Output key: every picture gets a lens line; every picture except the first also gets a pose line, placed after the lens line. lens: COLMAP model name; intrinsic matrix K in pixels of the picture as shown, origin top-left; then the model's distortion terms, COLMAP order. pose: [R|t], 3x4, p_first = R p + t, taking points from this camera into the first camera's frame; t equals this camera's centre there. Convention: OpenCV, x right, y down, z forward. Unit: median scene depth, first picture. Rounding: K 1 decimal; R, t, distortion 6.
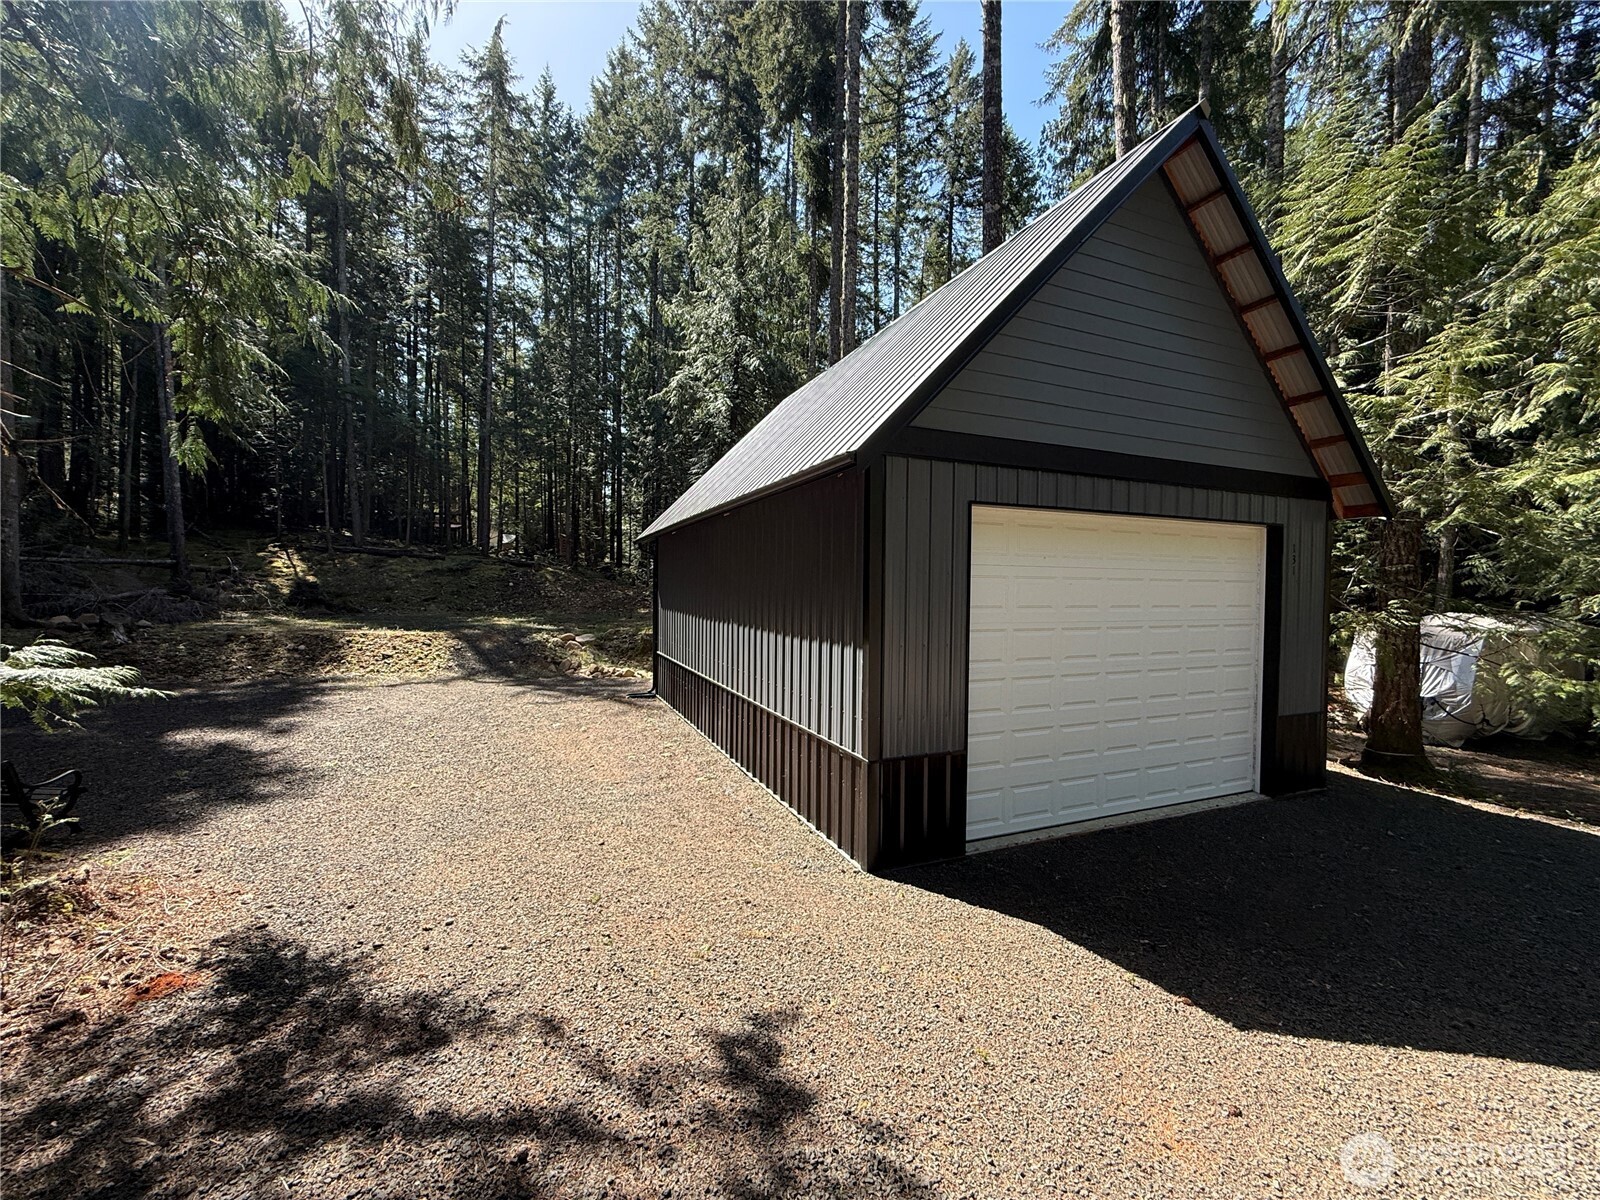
lens RADIAL K [[639.4, 0, 794.0], [0, 639.4, 598.8], [0, 0, 1]] dist [0.001201, -0.000261]
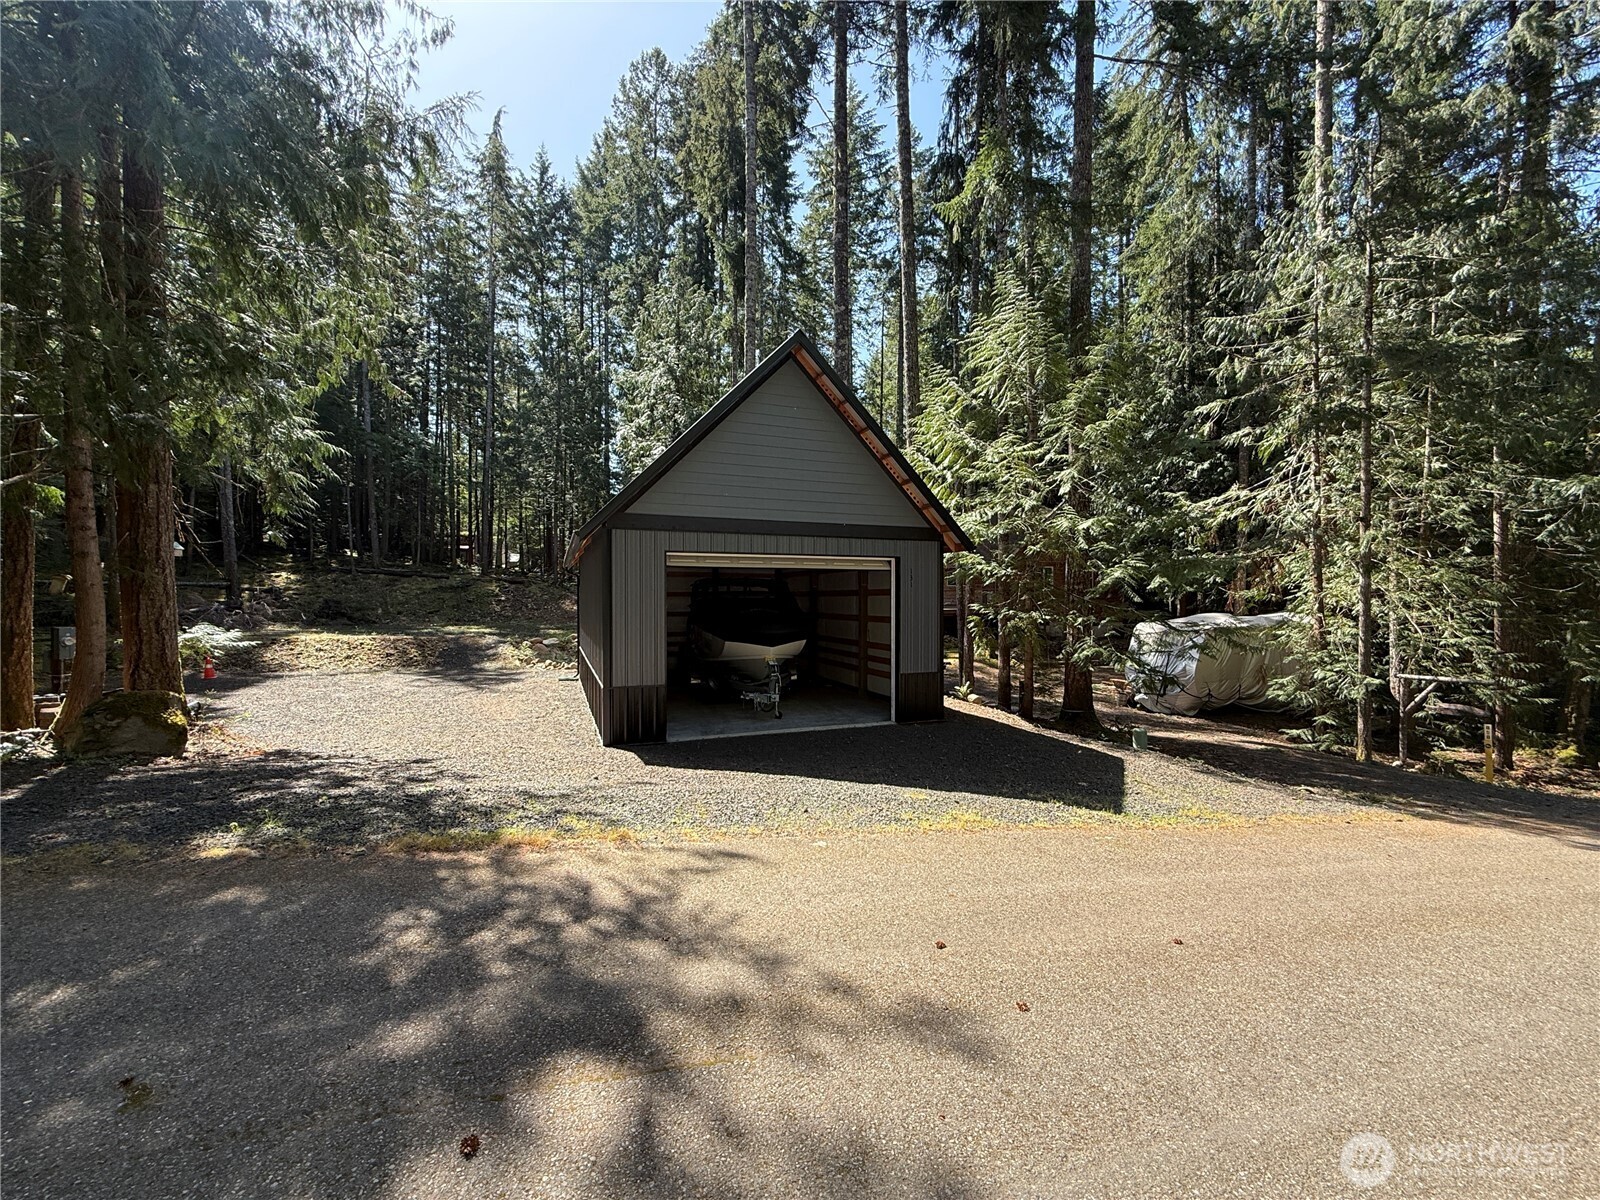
lens RADIAL K [[639.5, 0, 795.8], [0, 639.5, 597.8], [0, 0, 1]] dist [0.001055, -0.000081]
pose [[0.999449, -0.011048, -0.031291, 0.273084], [0.010402, 0.999730, -0.020759, 0.010513], [0.031512, 0.020422, 0.999295, -0.328350]]
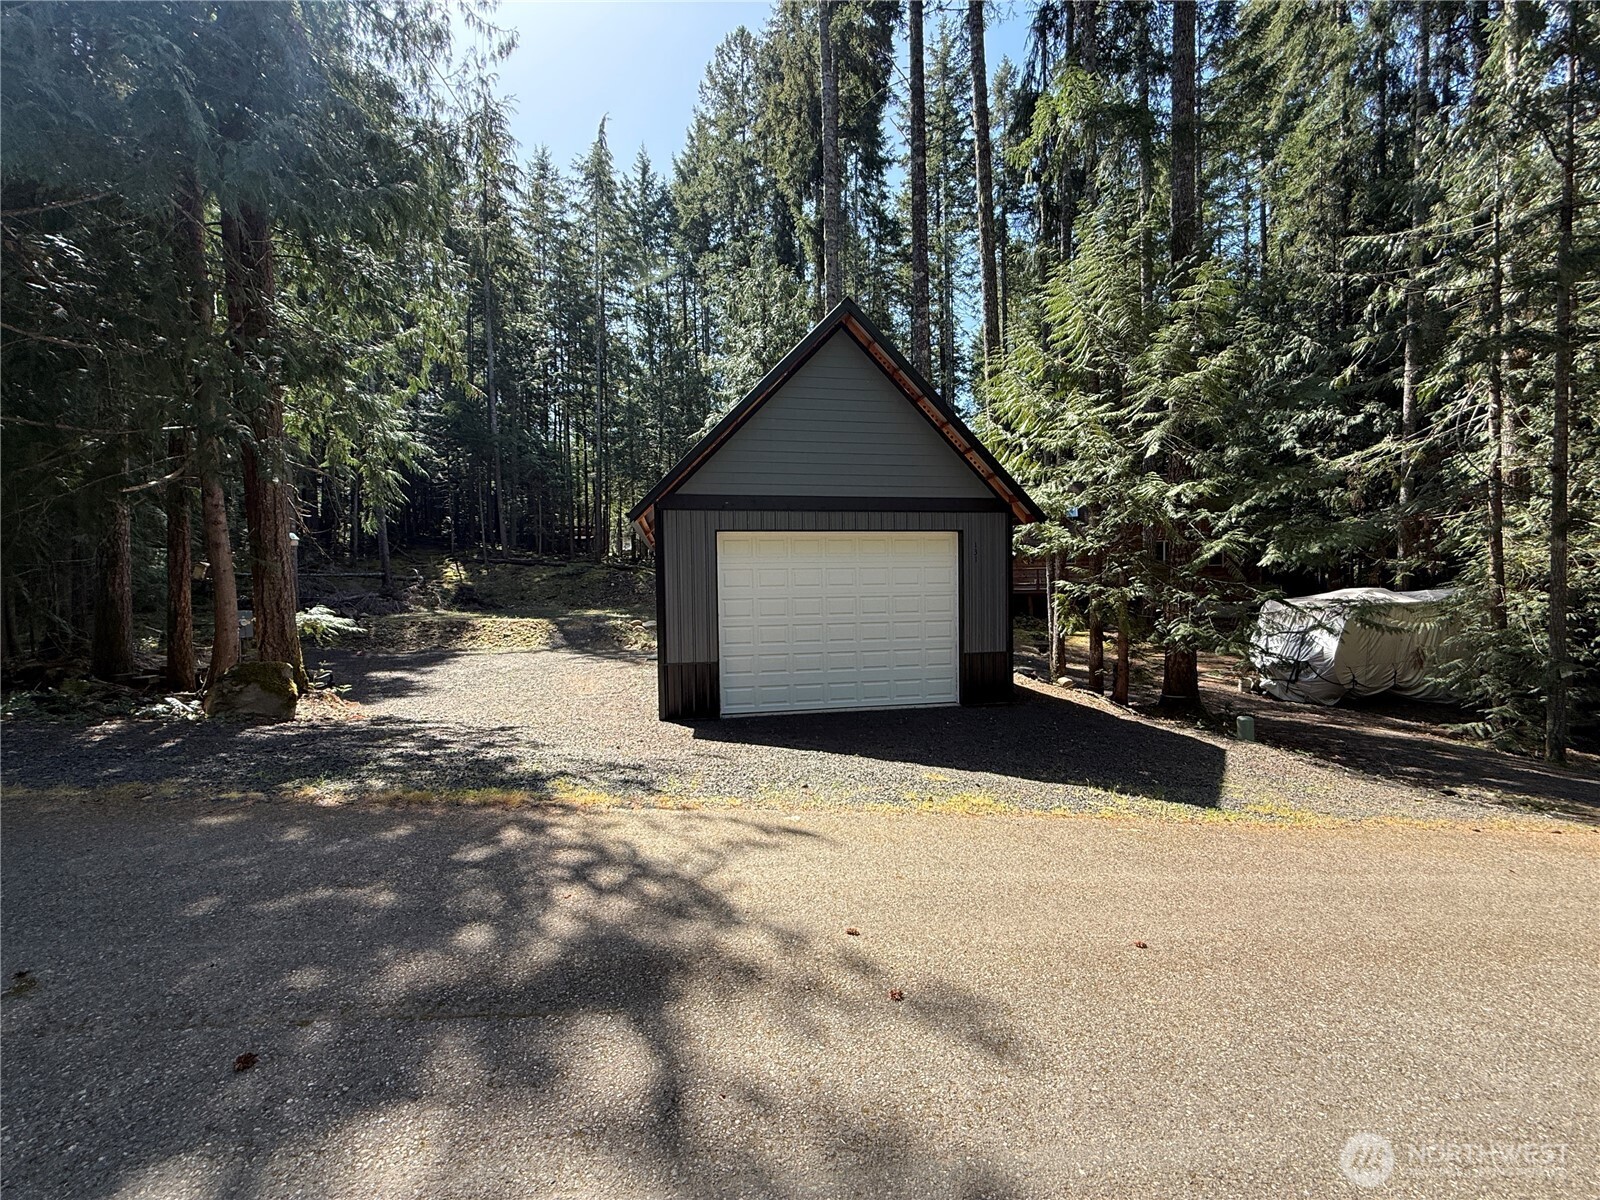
lens RADIAL K [[639.4, 0, 794.0], [0, 639.4, 598.8], [0, 0, 1]] dist [0.001201, -0.000261]
pose [[0.977723, -0.019790, -0.208965, 0.342030], [0.020822, 0.999779, 0.002740, 0.019094], [0.208865, -0.007030, 0.977919, -0.310239]]
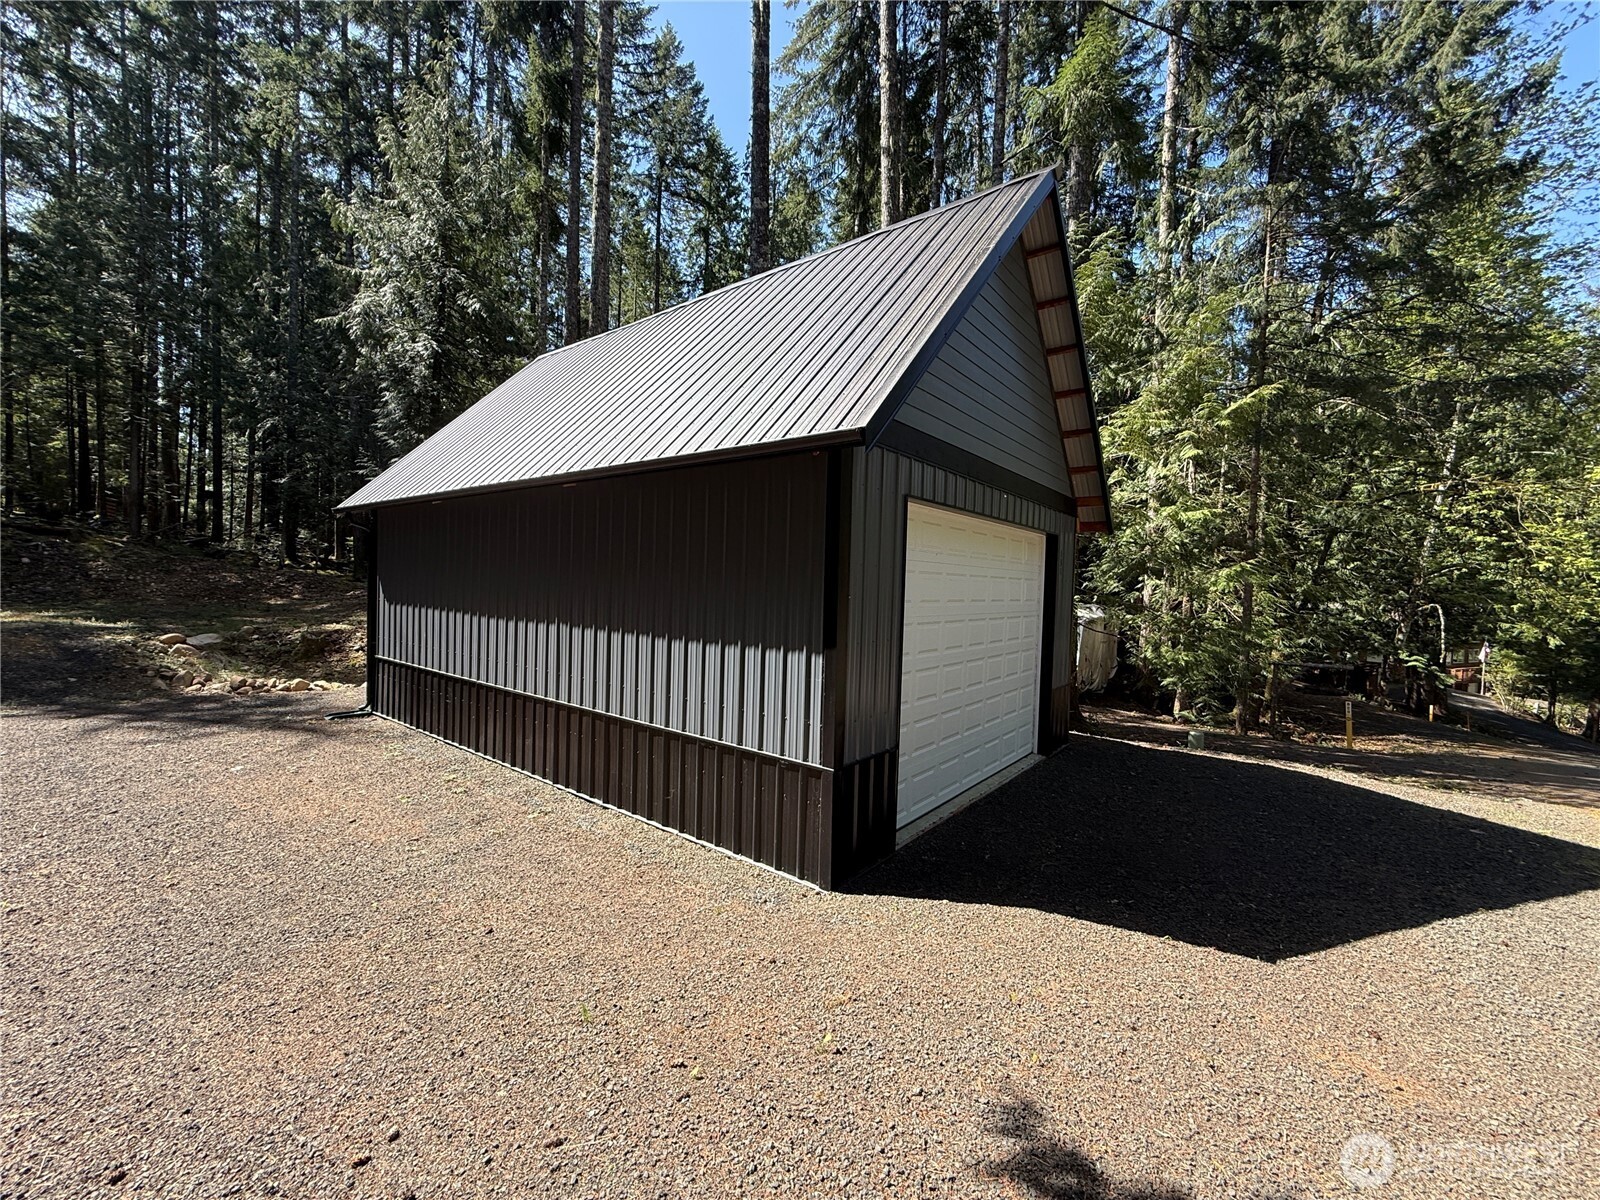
lens RADIAL K [[640.7, 0, 796.4], [0, 640.7, 596.8], [0, 0, 1]] dist [0.000400, 0.000358]
pose [[0.876065, 0.004127, 0.482176, -0.134239], [-0.010420, 0.999892, 0.010374, -0.000964], [-0.482081, -0.014112, 0.876013, 0.081337]]
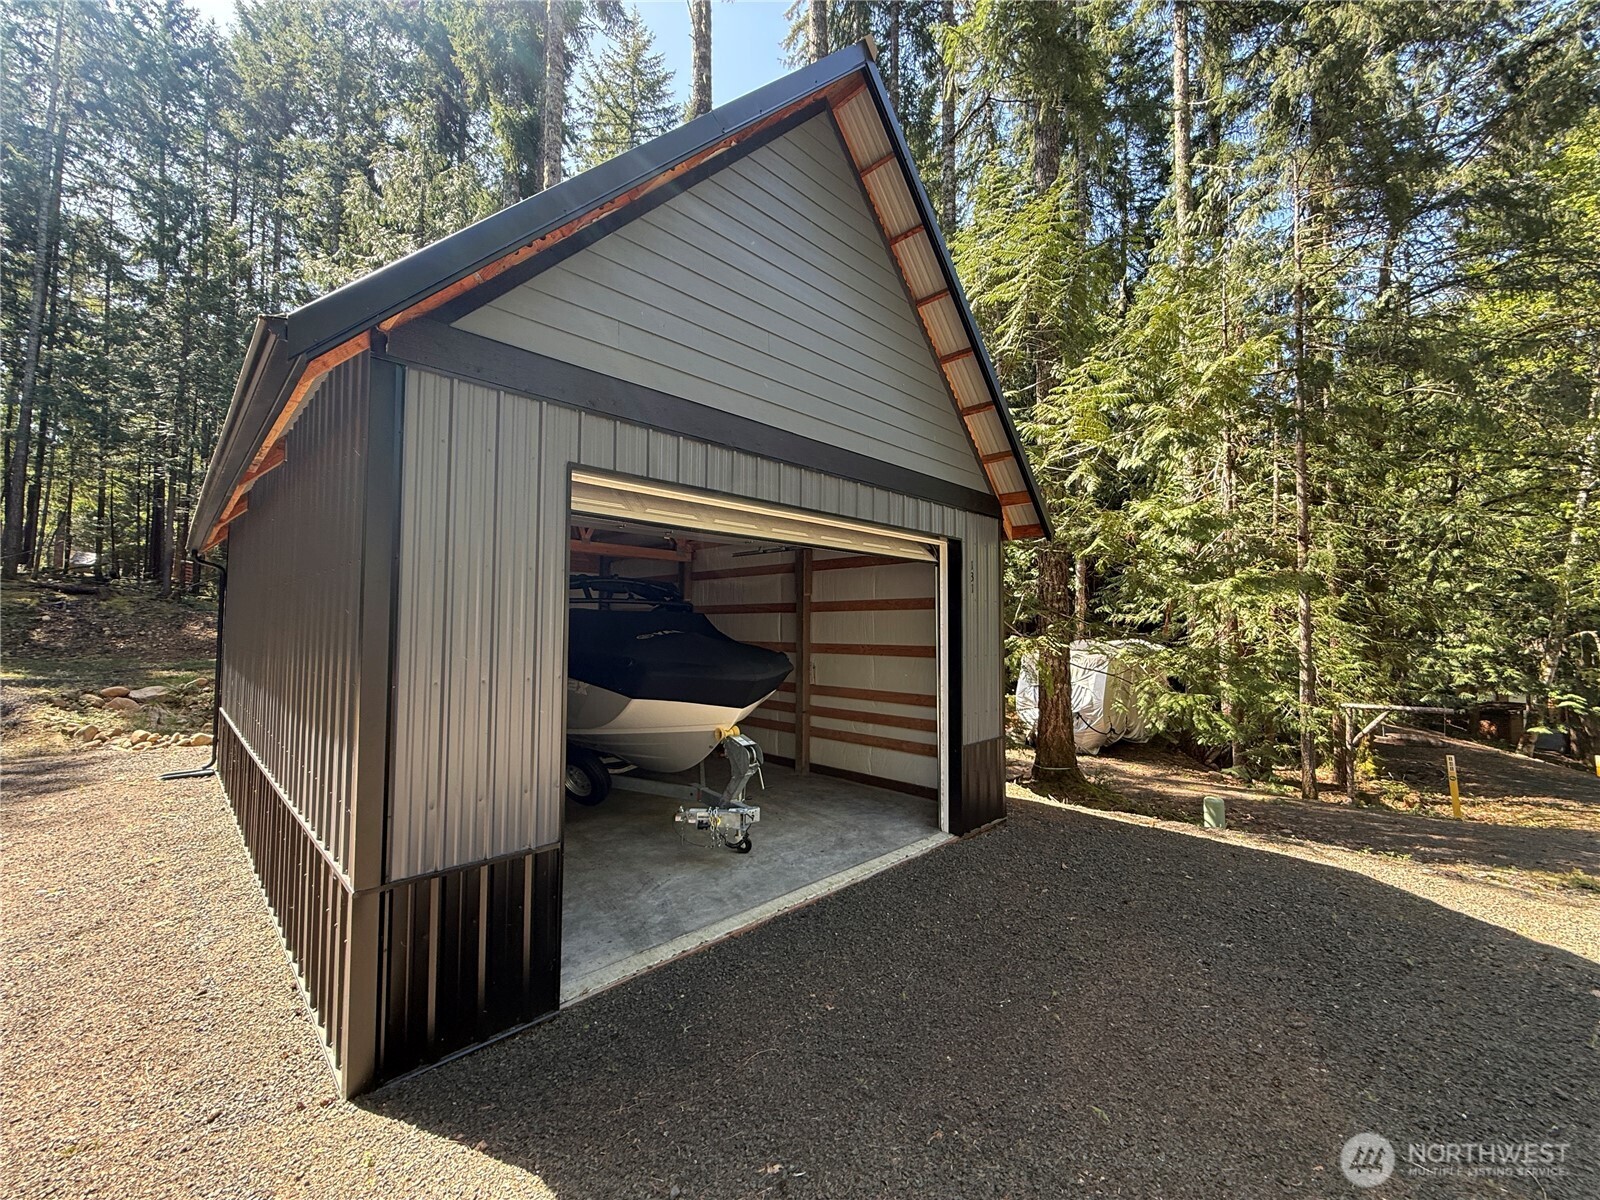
lens RADIAL K [[640.7, 0, 796.4], [0, 640.7, 596.8], [0, 0, 1]] dist [0.000400, 0.000358]
pose [[0.926220, 0.013145, 0.376755, 0.093210], [0.011017, 0.998021, -0.061907, 0.012143], [-0.376823, 0.061491, 0.924242, 0.113598]]
